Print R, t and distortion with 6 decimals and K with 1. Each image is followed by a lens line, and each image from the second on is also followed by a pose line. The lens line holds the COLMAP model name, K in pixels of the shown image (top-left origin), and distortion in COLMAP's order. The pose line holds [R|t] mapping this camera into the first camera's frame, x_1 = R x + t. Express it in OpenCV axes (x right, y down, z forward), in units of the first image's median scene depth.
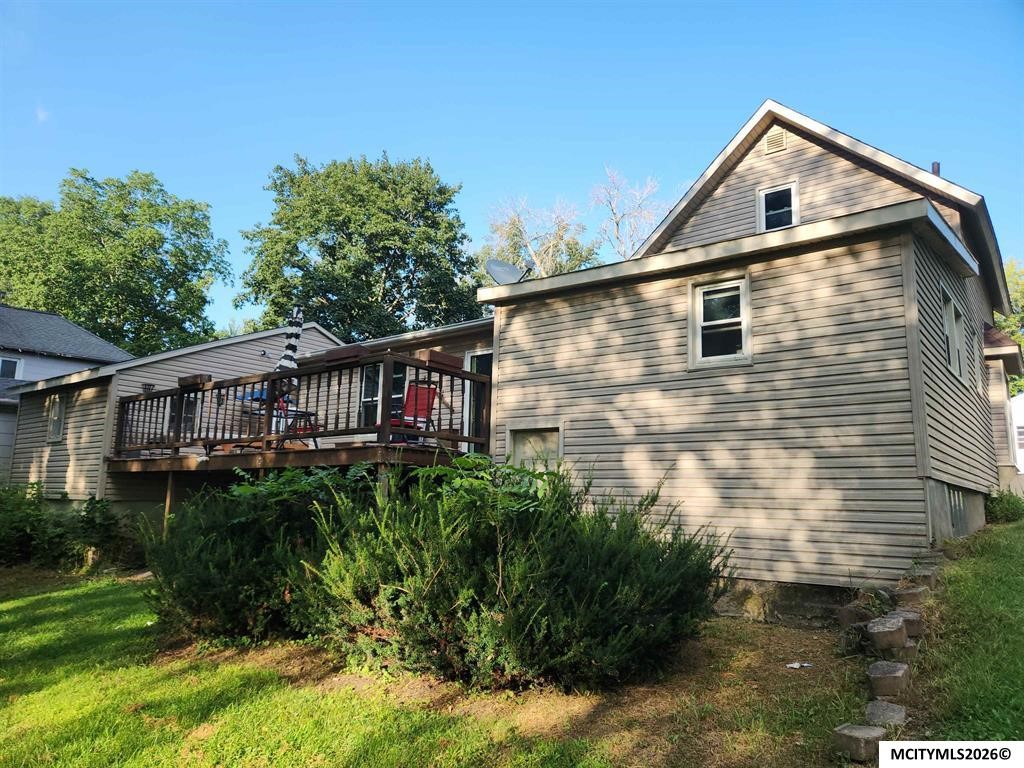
lens RADIAL K [[707.1, 0, 512.0], [0, 707.1, 384.0], [0, 0, 1]] dist [0.060988, -0.000529]
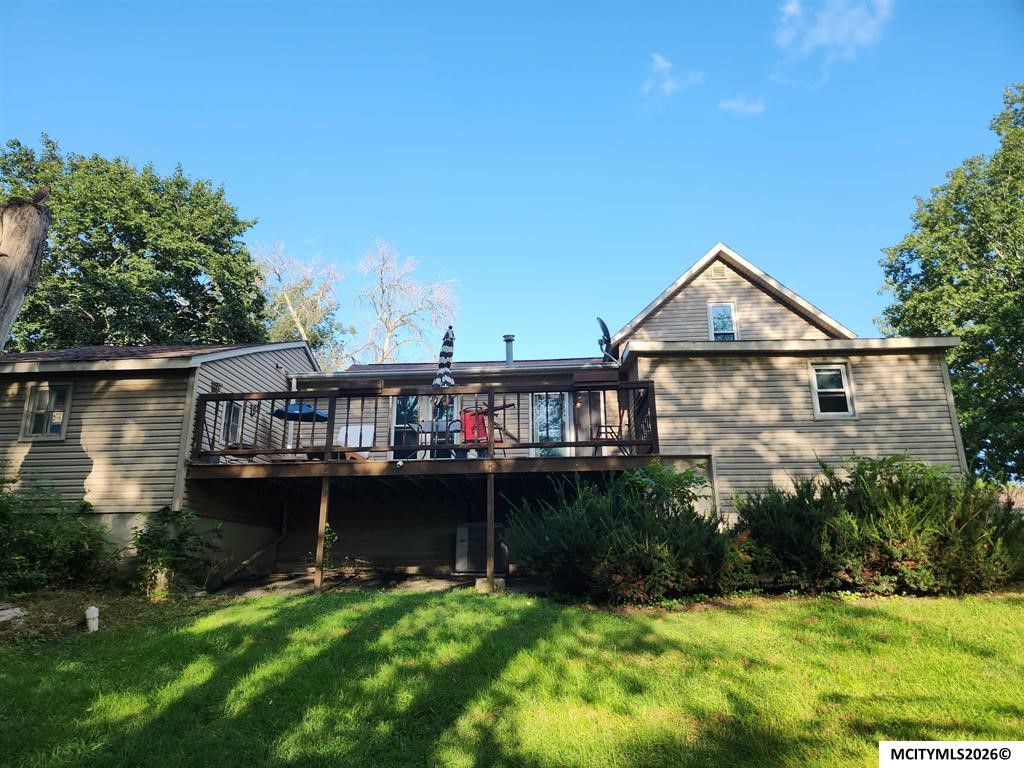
lens RADIAL K [[693.9, 0, 512.0], [0, 693.9, 384.0], [0, 0, 1]] dist [0.026477, -0.001764]
pose [[0.829675, 0.127524, 0.543486, -0.996933], [-0.070511, 0.989701, -0.124583, 0.122940], [-0.553775, 0.065042, 0.830122, 0.128226]]
